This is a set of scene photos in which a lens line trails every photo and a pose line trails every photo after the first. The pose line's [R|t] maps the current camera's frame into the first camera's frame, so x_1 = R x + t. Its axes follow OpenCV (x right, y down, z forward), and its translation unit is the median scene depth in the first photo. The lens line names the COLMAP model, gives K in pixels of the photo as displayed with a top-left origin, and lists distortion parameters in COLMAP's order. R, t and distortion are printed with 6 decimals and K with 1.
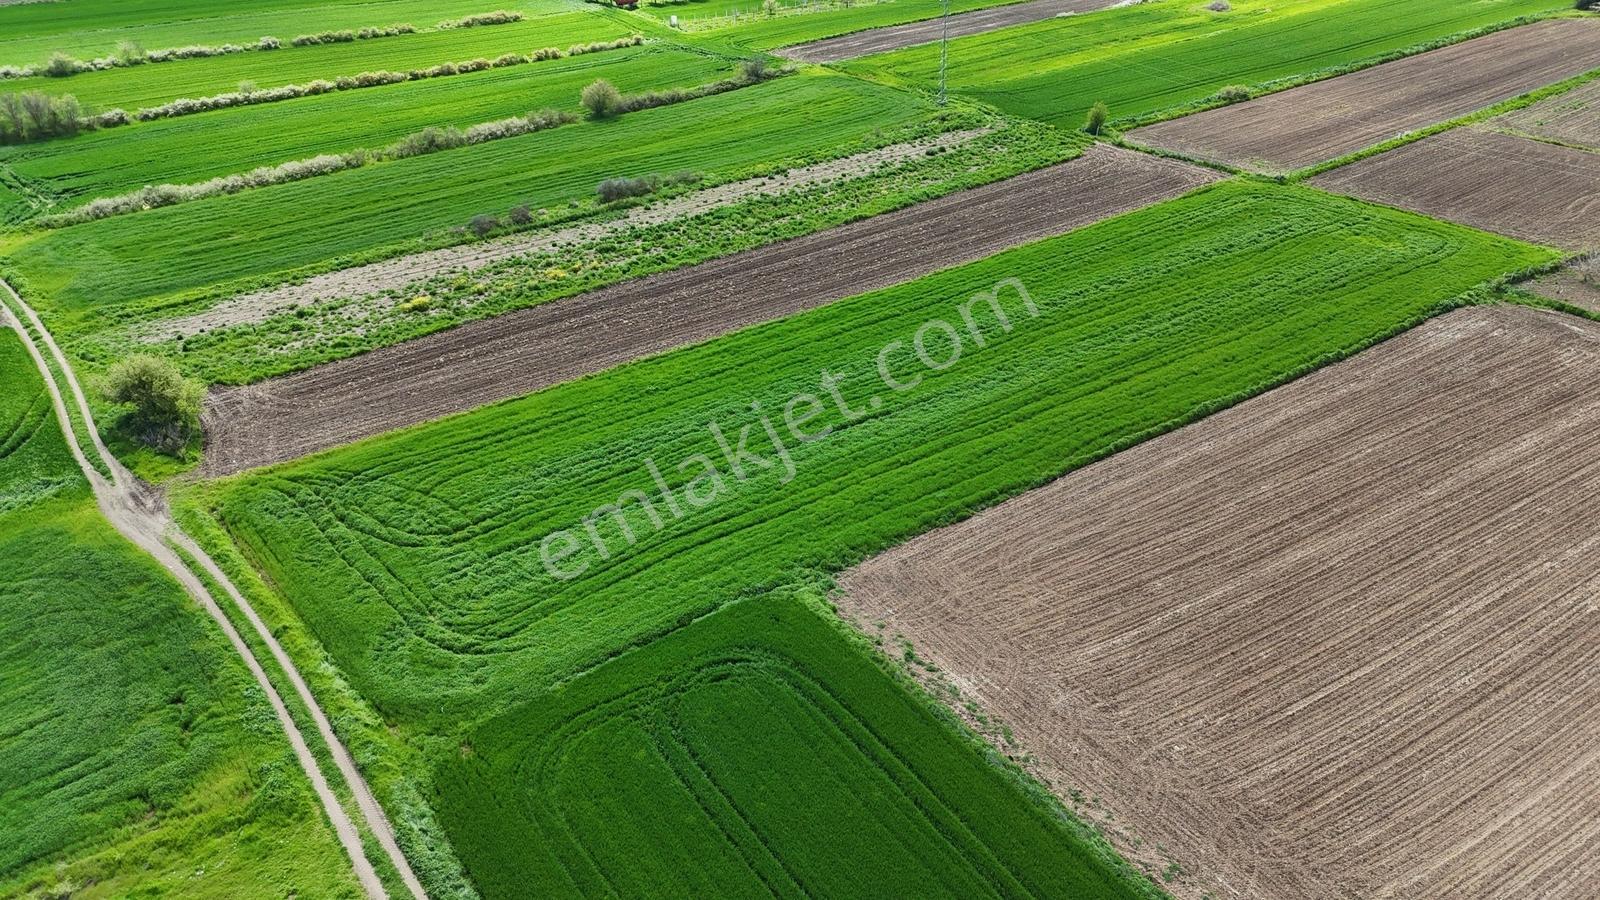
lens RADIAL K [[1173.0, 0, 800.0], [0, 1173.0, 450.0], [0, 0, 1]] dist [0.090244, -0.095525]
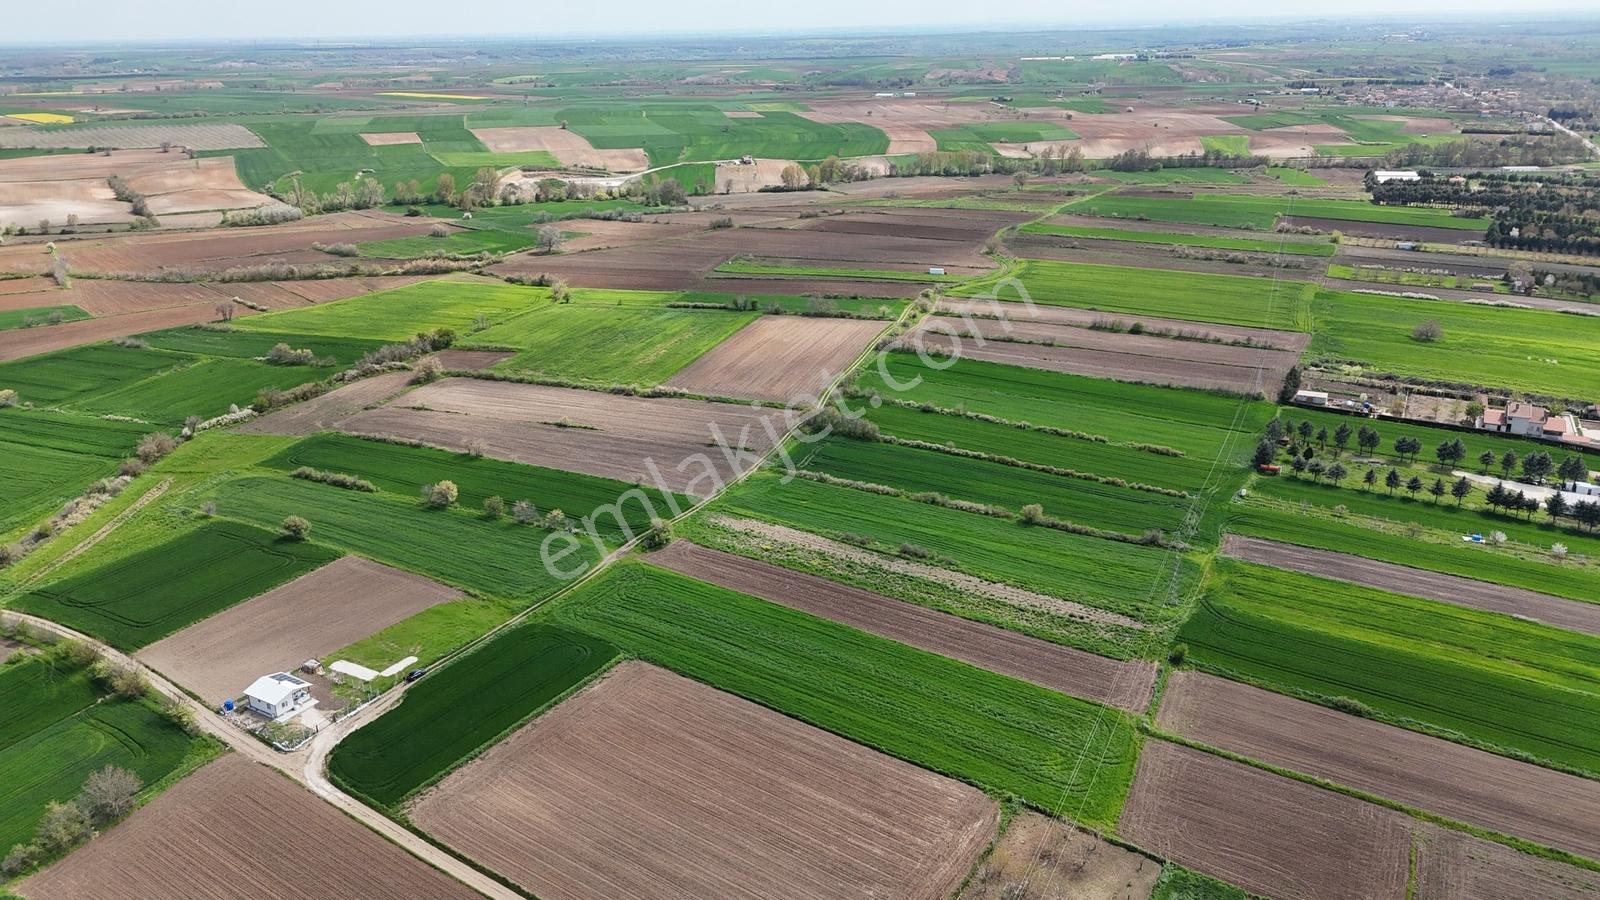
lens RADIAL K [[1173.0, 0, 800.0], [0, 1173.0, 450.0], [0, 0, 1]] dist [0.090244, -0.095525]
pose [[0.376447, 0.330443, -0.865503, 1.593832], [-0.483559, 0.866954, 0.120675, -0.564226], [0.790227, 0.373094, 0.486150, -0.226221]]
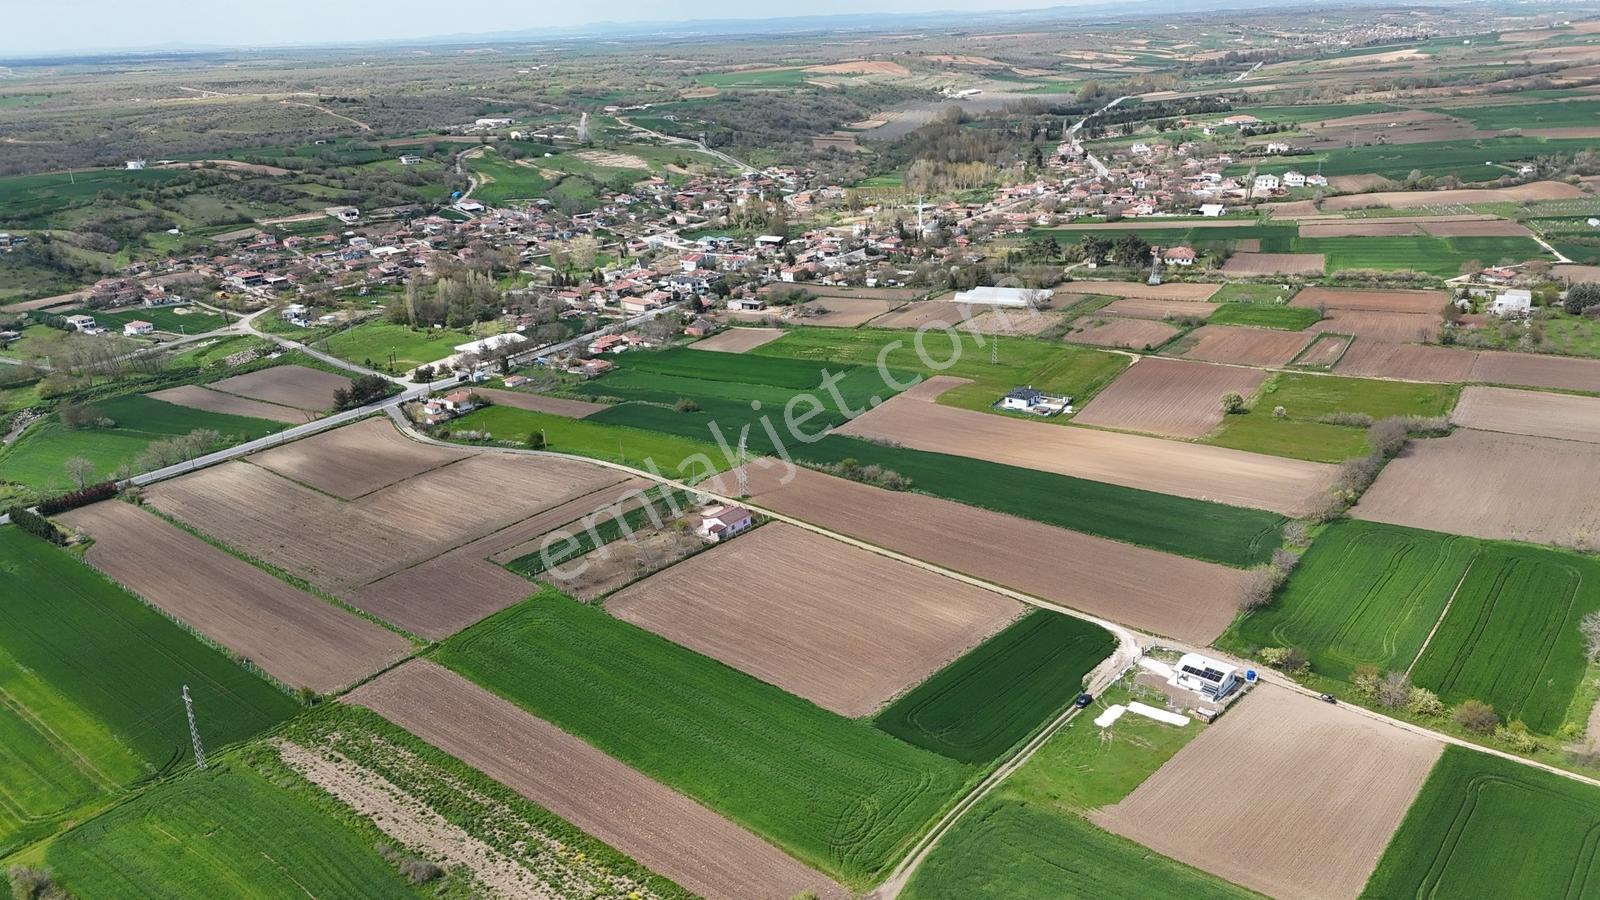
lens RADIAL K [[1173.0, 0, 800.0], [0, 1173.0, 450.0], [0, 0, 1]] dist [0.090244, -0.095525]
pose [[-0.188464, -0.304125, 0.933804, -1.426328], [0.554689, 0.751691, 0.356764, -0.871041], [-0.810433, 0.585208, 0.027029, 0.379537]]
